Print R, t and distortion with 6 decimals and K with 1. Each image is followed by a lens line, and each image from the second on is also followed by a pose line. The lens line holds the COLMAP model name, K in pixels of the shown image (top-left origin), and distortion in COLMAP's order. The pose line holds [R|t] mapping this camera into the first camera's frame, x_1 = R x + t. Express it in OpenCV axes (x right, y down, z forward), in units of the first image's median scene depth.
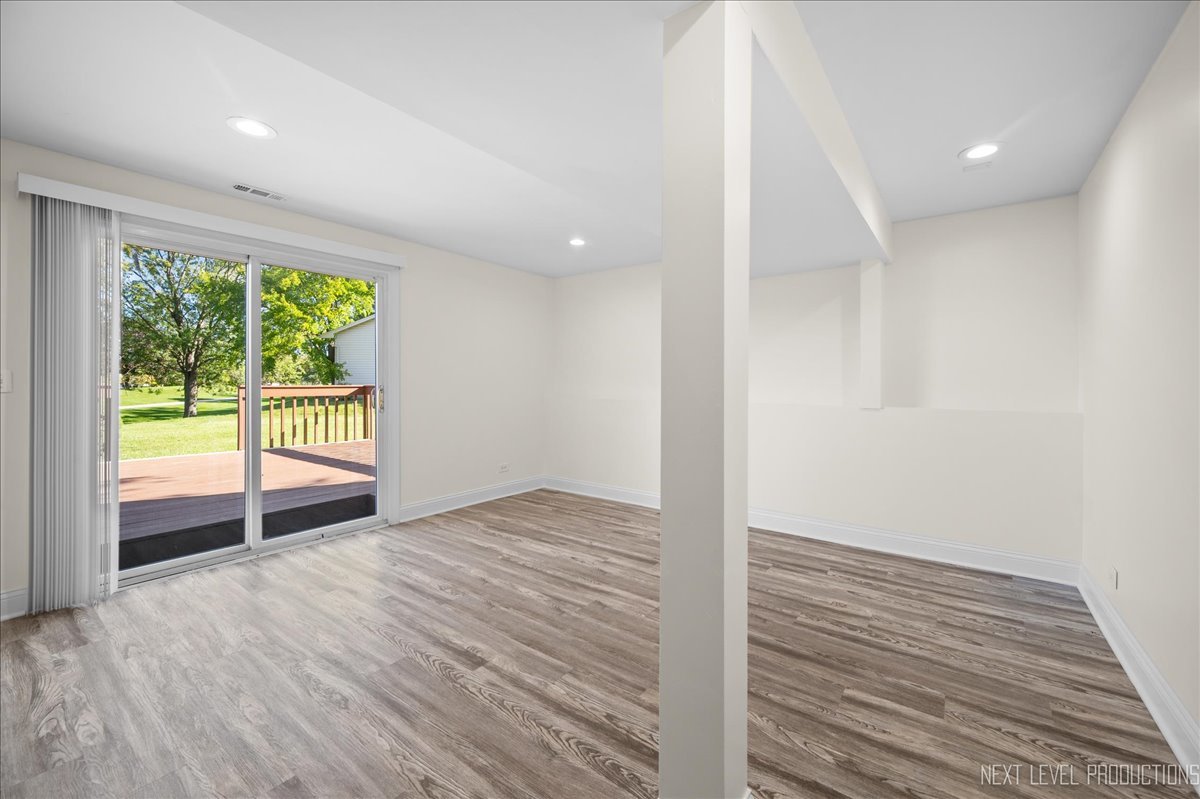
lens RADIAL K [[480.4, 0, 602.6], [0, 480.4, 382.5], [0, 0, 1]] dist [0.000527, 0.000411]
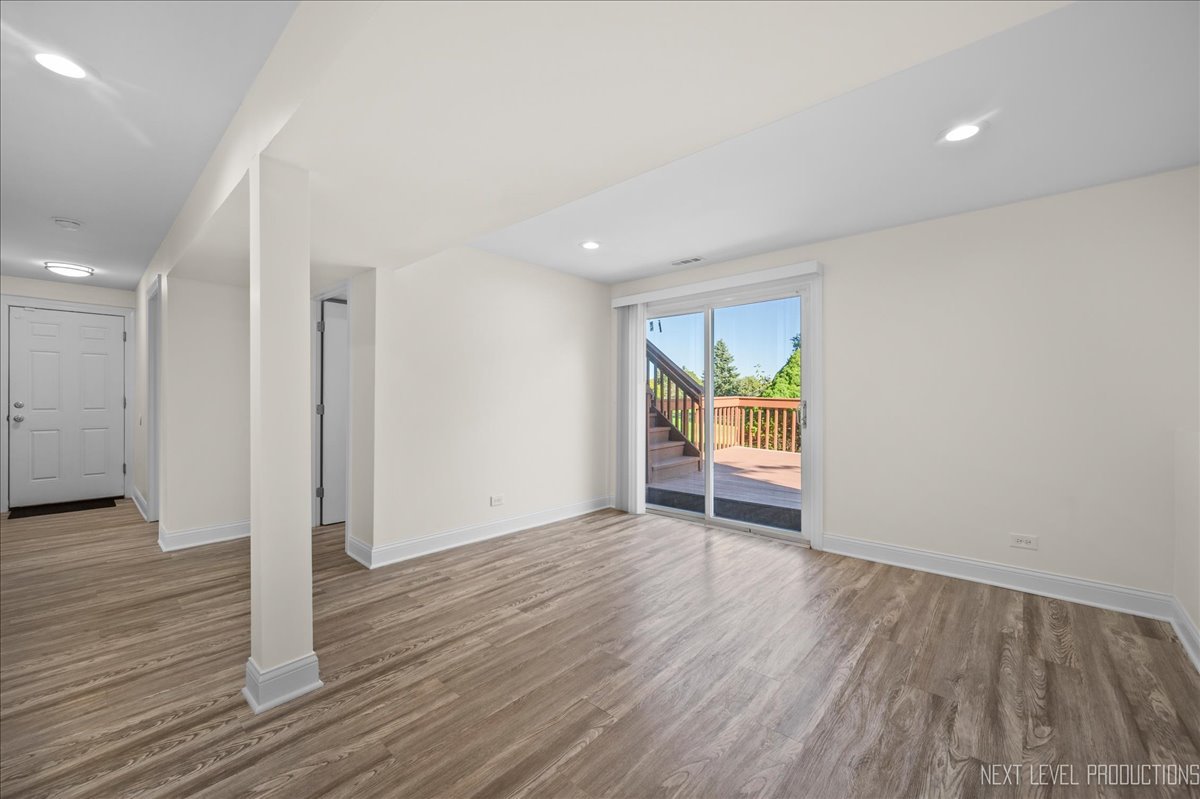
lens RADIAL K [[473.9, 0, 605.9], [0, 473.9, 394.4], [0, 0, 1]] dist [-0.000275, 0.000080]
pose [[-0.074973, -0.008919, -0.997146, 0.994126], [-0.001186, 0.999960, -0.008855, 0.006488], [0.997185, 0.000519, -0.074981, 1.279558]]
